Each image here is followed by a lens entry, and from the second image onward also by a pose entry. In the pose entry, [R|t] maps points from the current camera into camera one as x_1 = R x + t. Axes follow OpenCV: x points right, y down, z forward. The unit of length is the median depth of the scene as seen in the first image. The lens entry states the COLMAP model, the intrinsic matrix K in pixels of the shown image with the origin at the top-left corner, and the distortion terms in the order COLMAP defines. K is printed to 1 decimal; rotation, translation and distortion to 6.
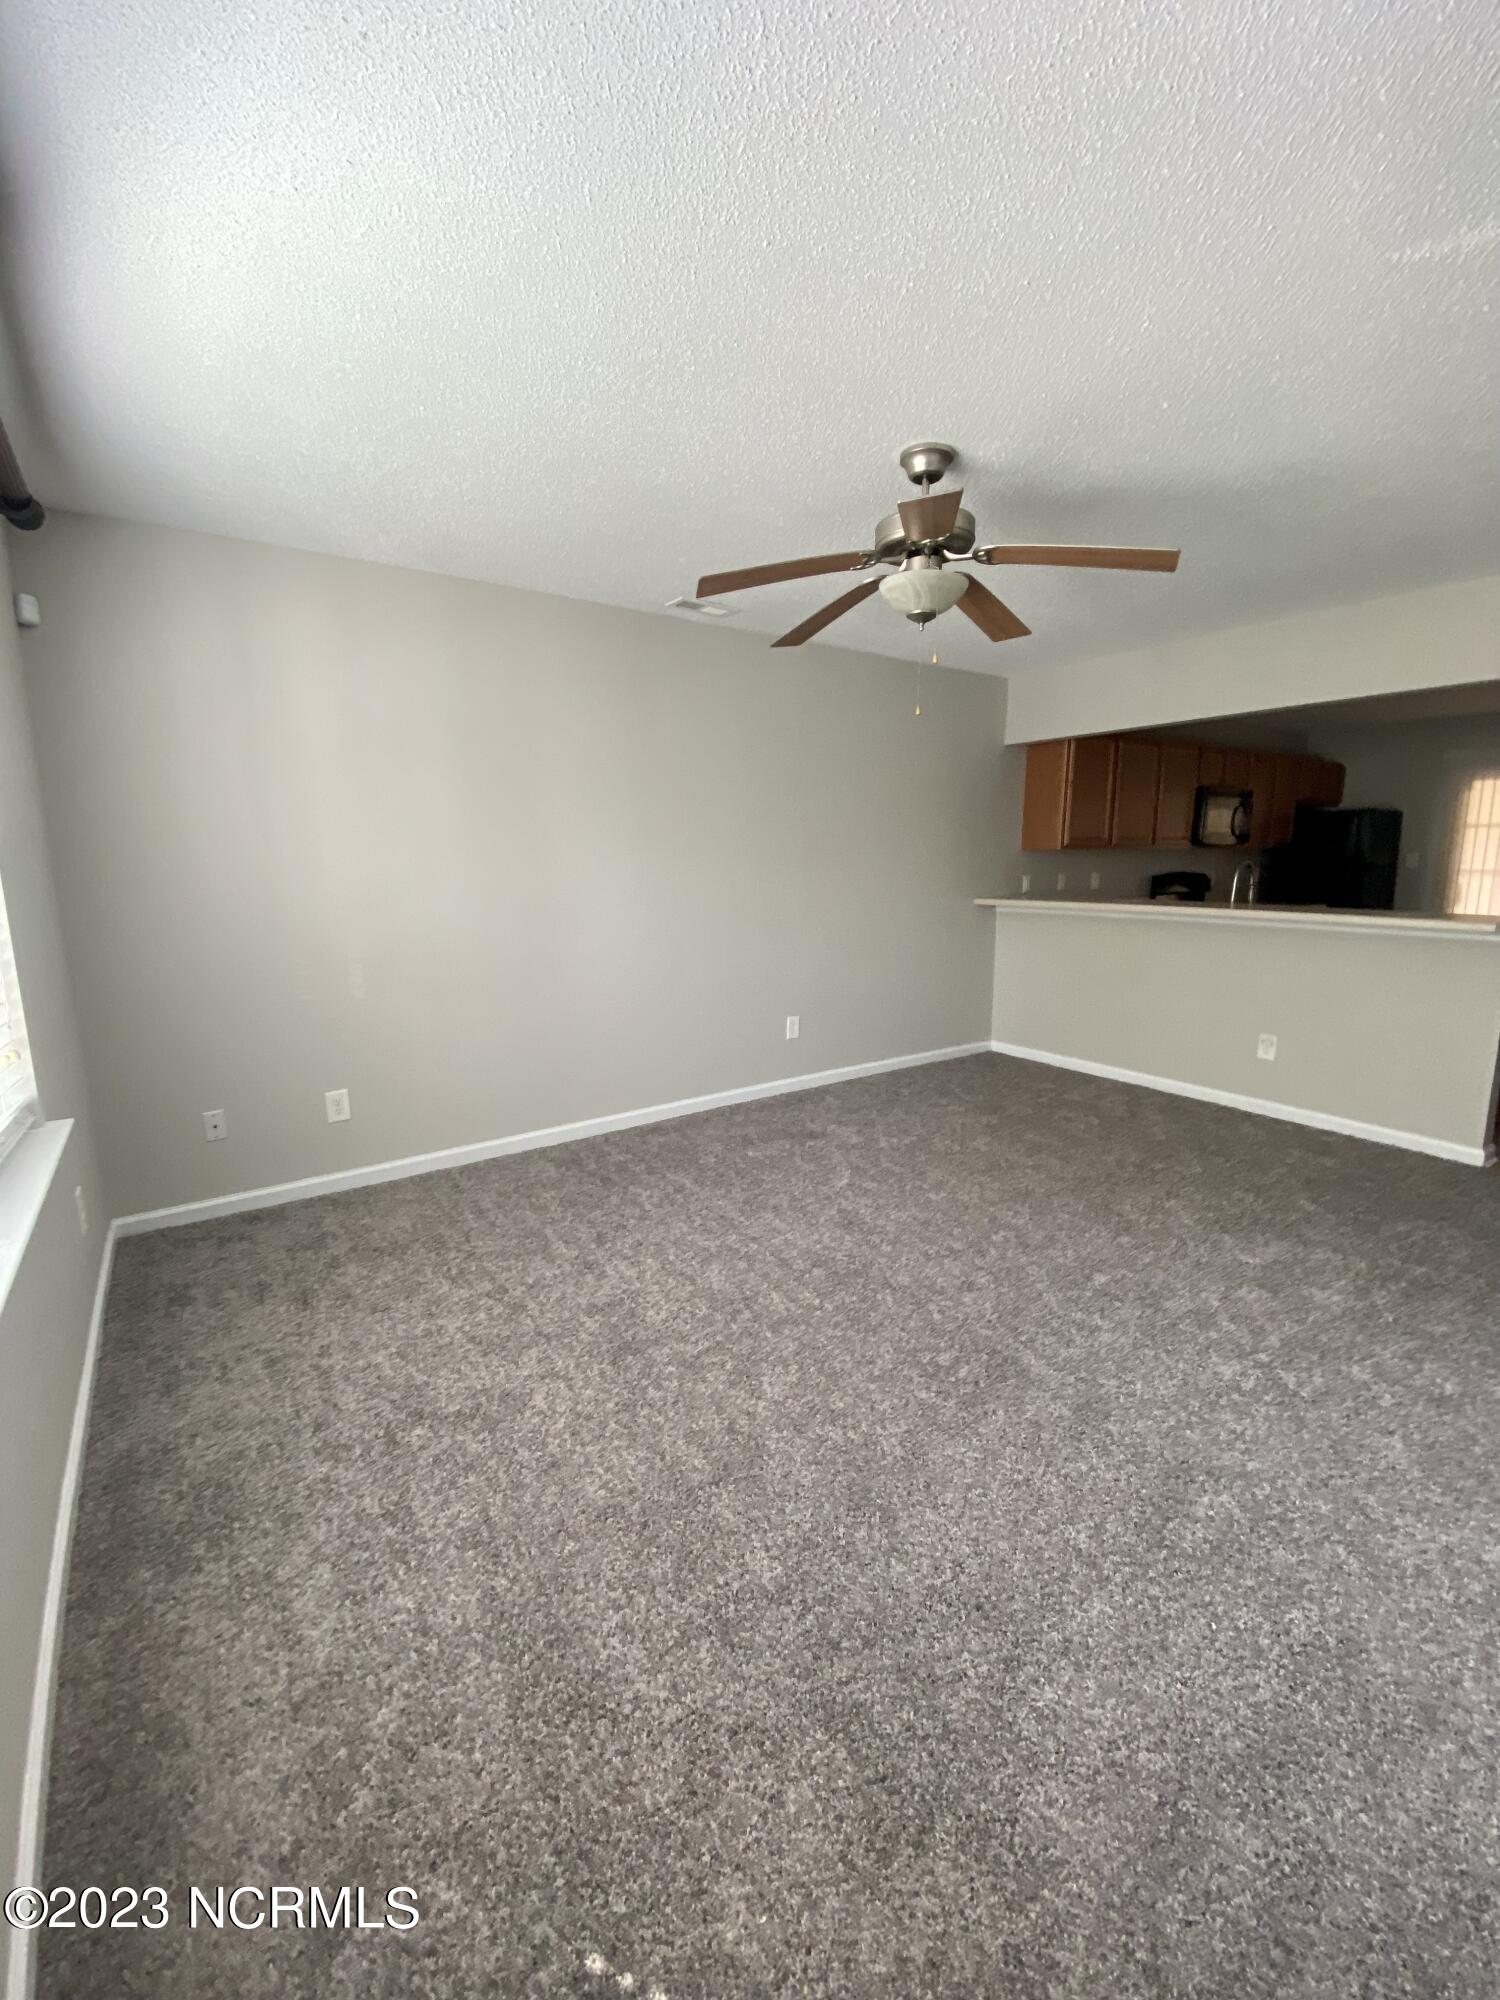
lens RADIAL K [[817.7, 0, 742.7], [0, 817.7, 1011.2], [0, 0, 1]] dist [0.011903, -0.015602]
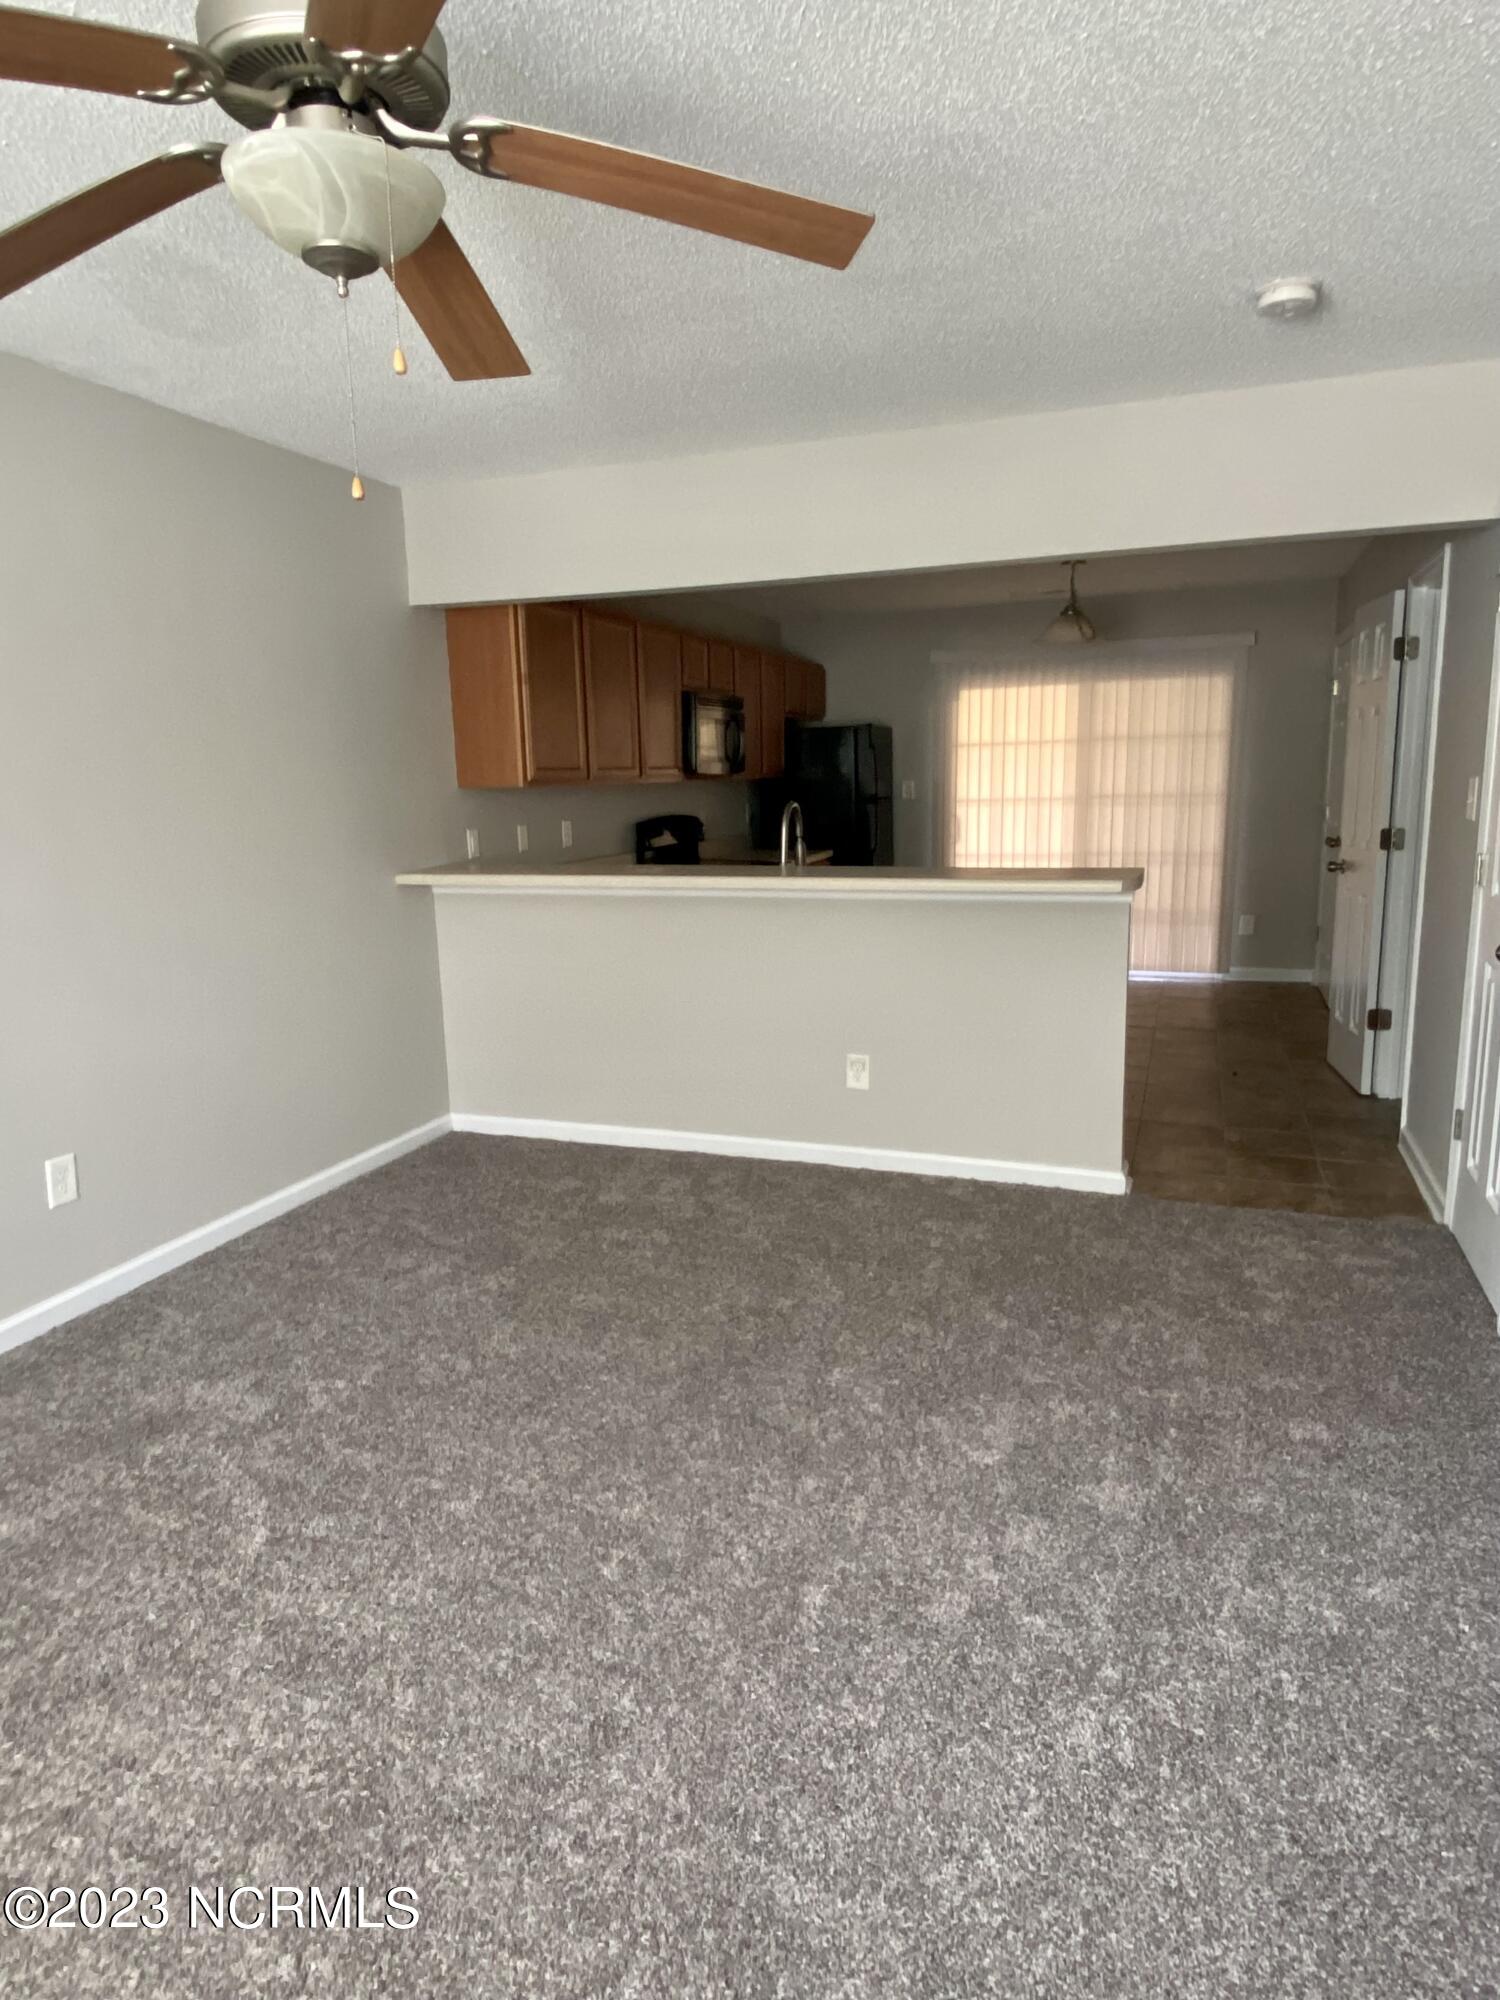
lens RADIAL K [[1180.8, 0, 760.6], [0, 1180.8, 994.5], [0, 0, 1]] dist [0.021268, -0.026504]
pose [[0.802501, -0.120201, 0.584418, -0.001680], [0.123547, 0.991745, 0.034328, -0.073450], [-0.583720, 0.044655, 0.810726, 0.268778]]
